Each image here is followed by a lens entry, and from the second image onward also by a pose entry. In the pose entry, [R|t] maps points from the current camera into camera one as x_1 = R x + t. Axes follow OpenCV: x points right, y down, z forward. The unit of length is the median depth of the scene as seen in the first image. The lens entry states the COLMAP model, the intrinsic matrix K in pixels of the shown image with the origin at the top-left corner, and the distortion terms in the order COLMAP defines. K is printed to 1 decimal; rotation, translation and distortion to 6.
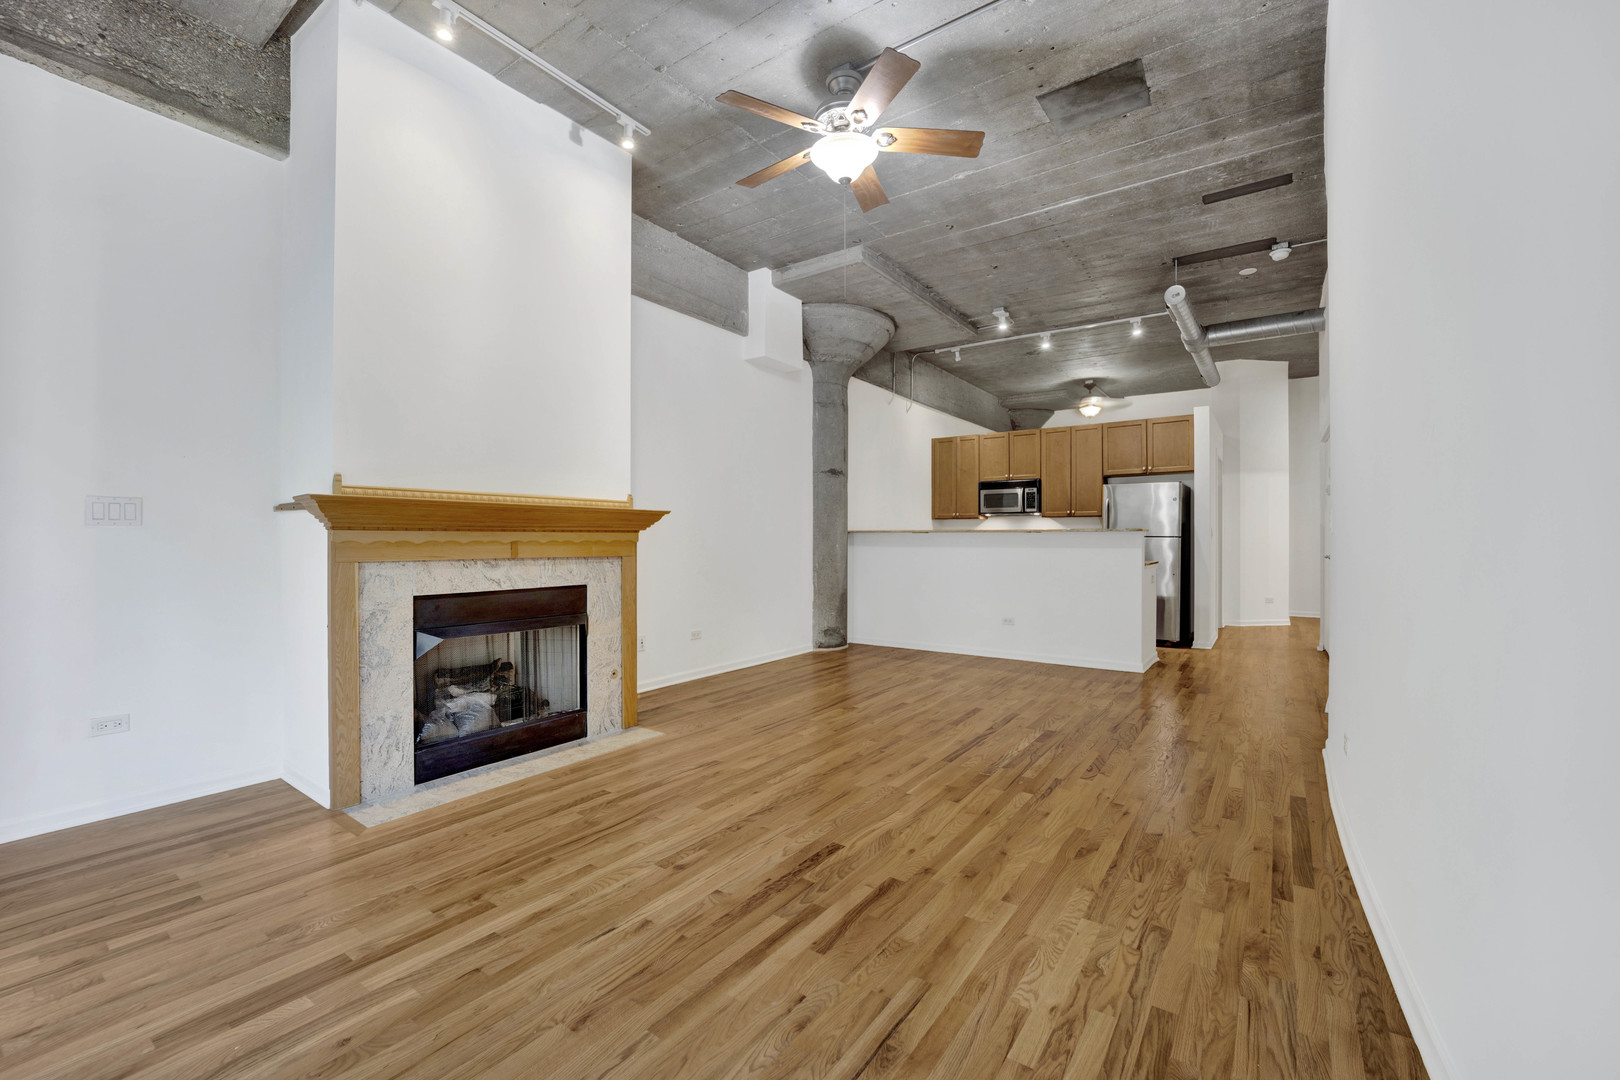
lens RADIAL K [[682.0, 0, 819.3], [0, 682.0, 542.5], [0, 0, 1]] dist [-0.017465, 0.000020]
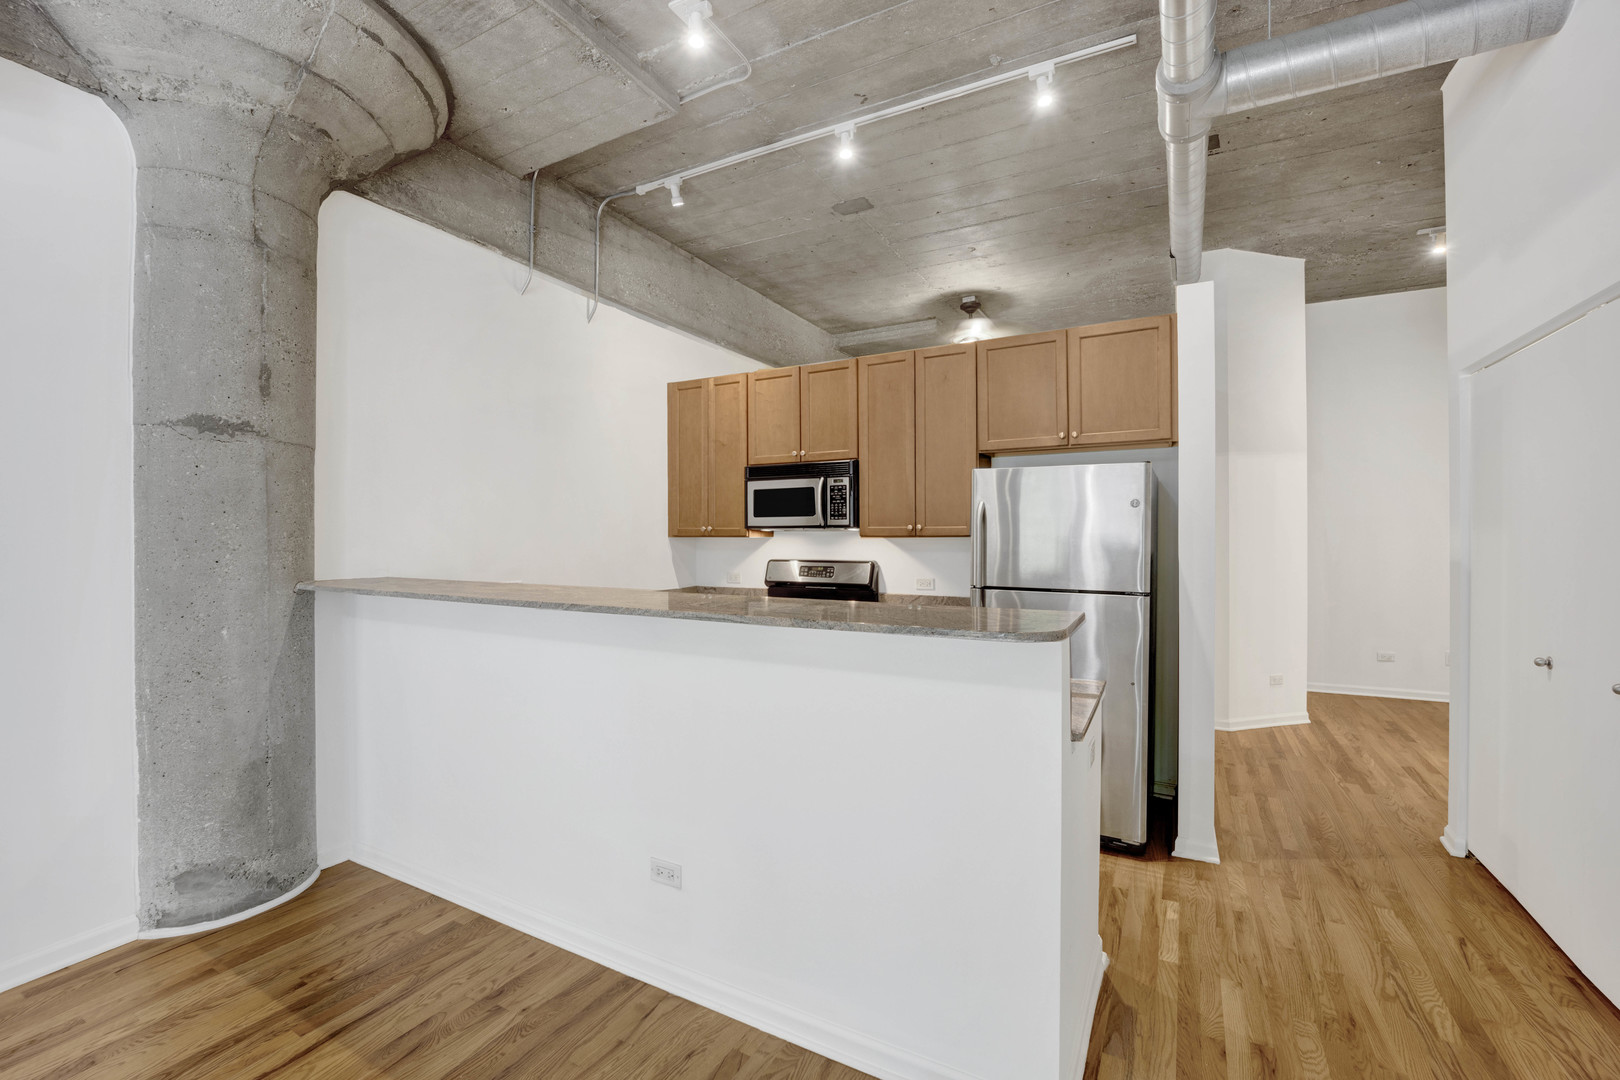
lens RADIAL K [[671.8, 0, 805.3], [0, 671.8, 535.3], [0, 0, 1]] dist [-0.019208, 0.000195]
pose [[0.996383, -0.001383, 0.084961, 0.246776], [0.001738, 0.999990, -0.004115, -0.036378], [-0.084954, 0.004248, 0.996376, 0.522384]]
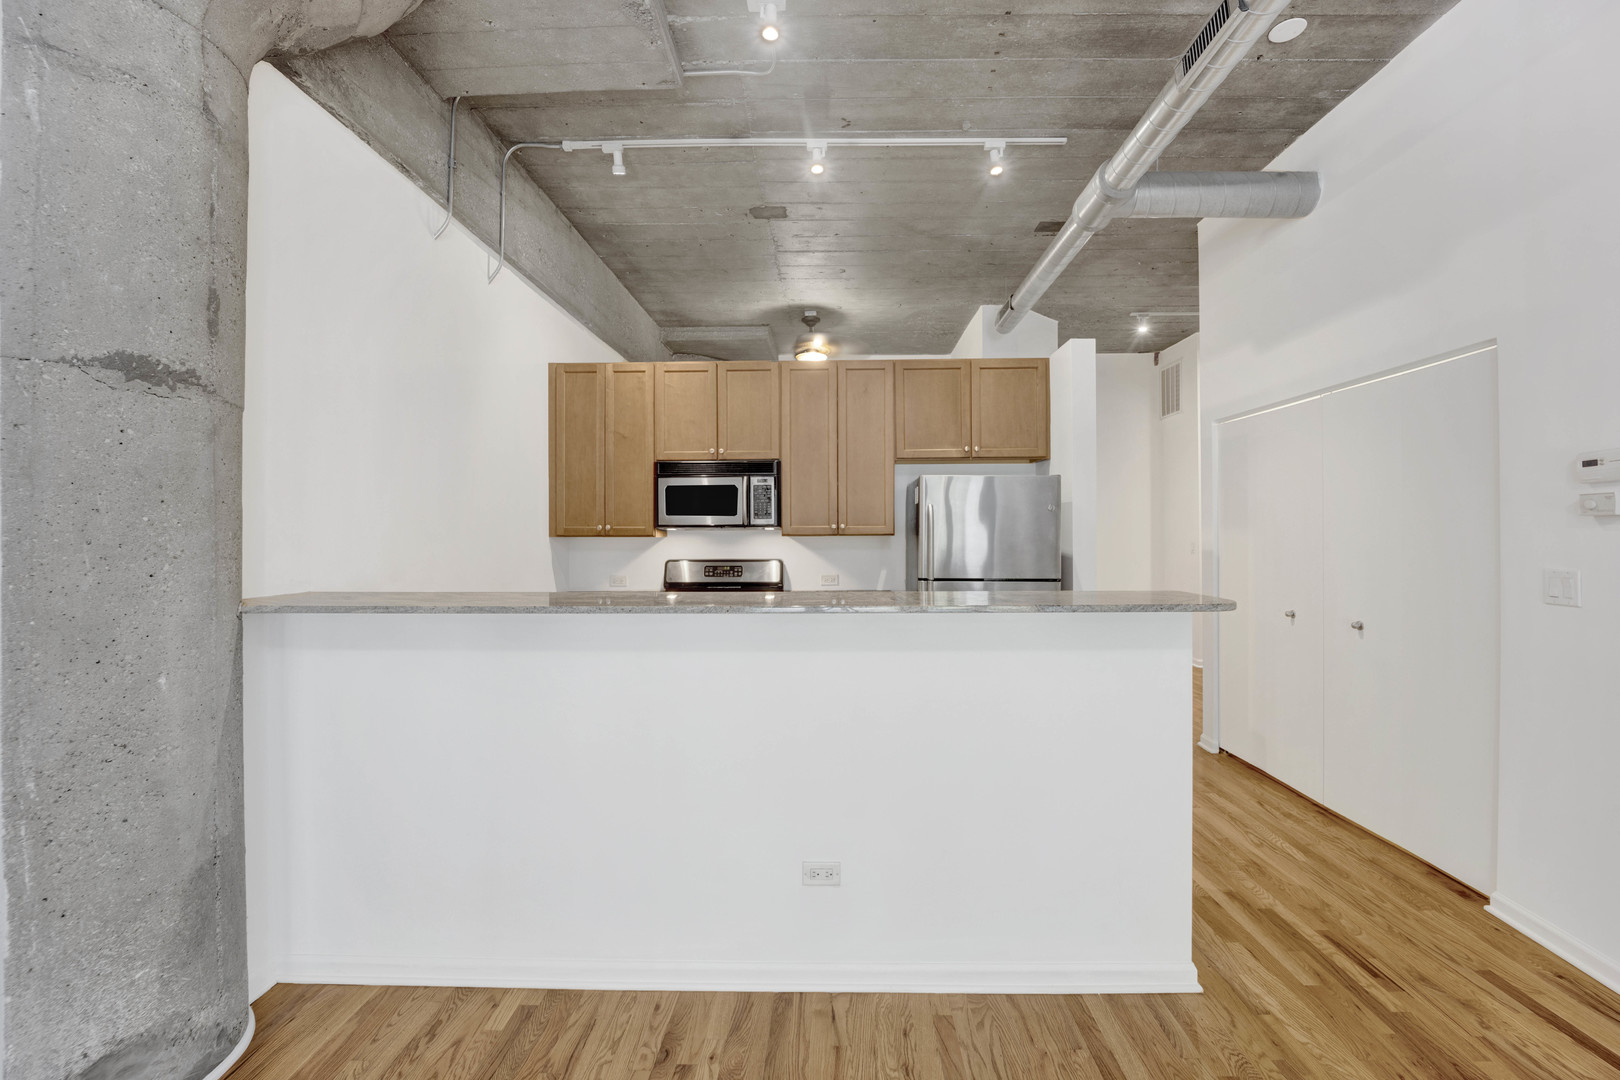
lens RADIAL K [[679.1, 0, 812.8], [0, 679.1, 529.3], [0, 0, 1]] dist [-0.019423, 0.000864]
pose [[0.845893, -0.000323, 0.533353, 0.078015], [0.006820, 0.999925, -0.010211, -0.036673], [-0.533309, 0.012275, 0.845831, 0.564325]]
